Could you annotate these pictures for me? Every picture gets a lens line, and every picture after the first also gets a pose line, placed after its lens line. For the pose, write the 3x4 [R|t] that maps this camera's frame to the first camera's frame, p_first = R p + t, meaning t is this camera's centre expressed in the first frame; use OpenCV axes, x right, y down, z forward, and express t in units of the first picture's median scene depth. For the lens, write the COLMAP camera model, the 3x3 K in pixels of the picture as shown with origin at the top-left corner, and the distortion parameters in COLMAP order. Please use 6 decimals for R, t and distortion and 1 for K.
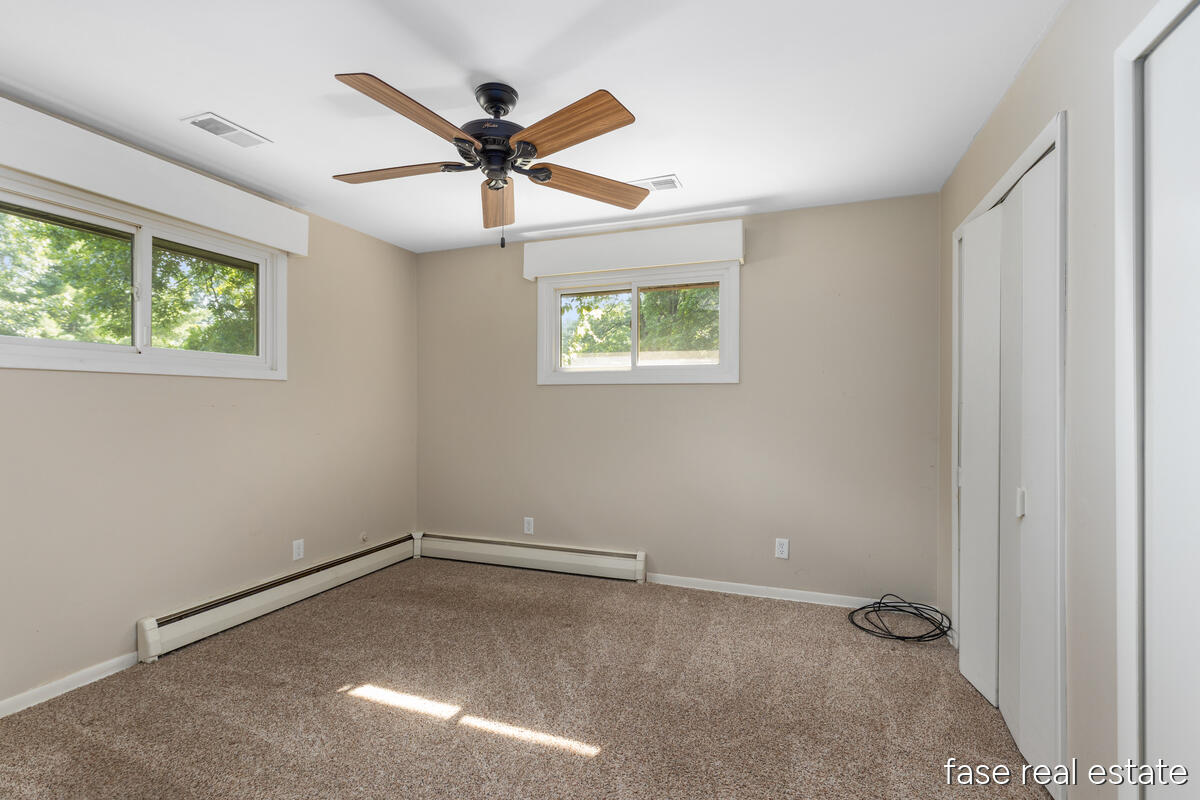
lens RADIAL K [[549.8, 0, 595.6], [0, 549.8, 391.5], [0, 0, 1]] dist [0.001755, -0.000060]
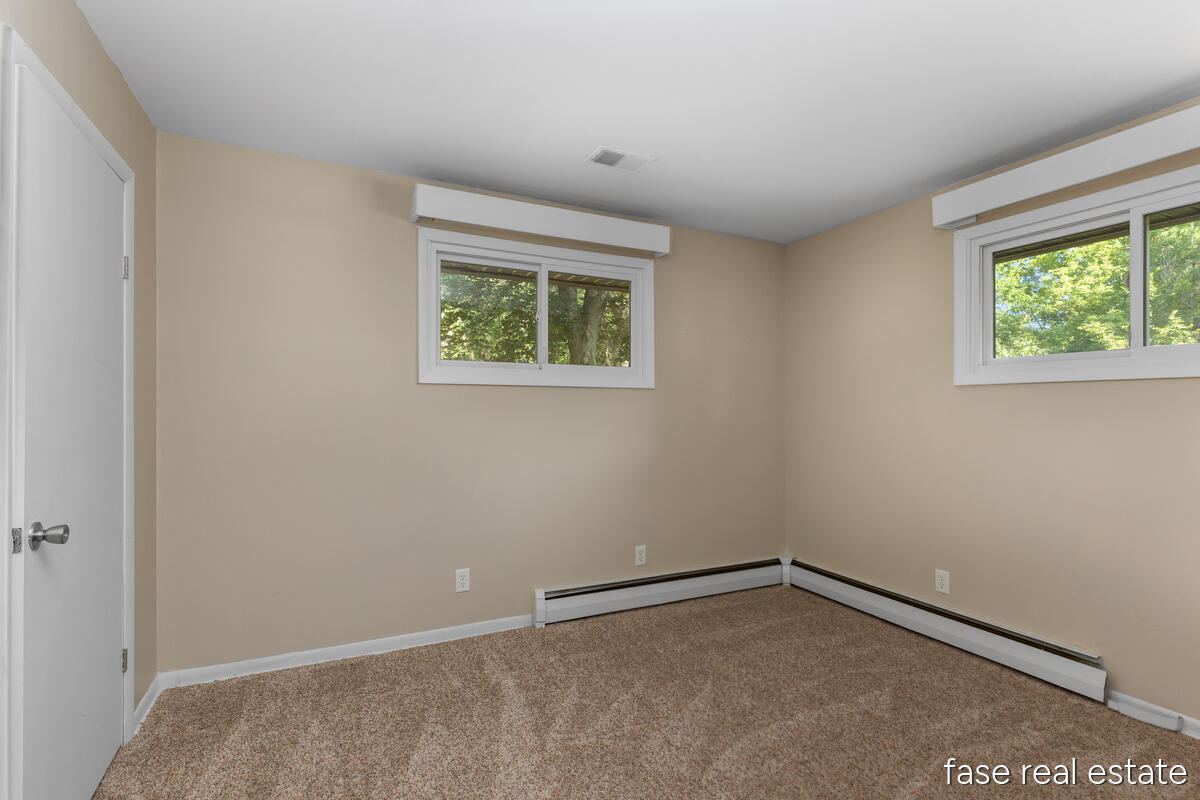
lens RADIAL K [[539.1, 0, 600.0], [0, 539.1, 400.0], [0, 0, 1]] dist [0.042683, -0.000087]
pose [[0.724124, -0.004330, -0.689656, 0.093473], [0.005386, 0.999985, -0.000623, 0.001253], [0.689649, -0.003263, 0.724137, 0.226006]]
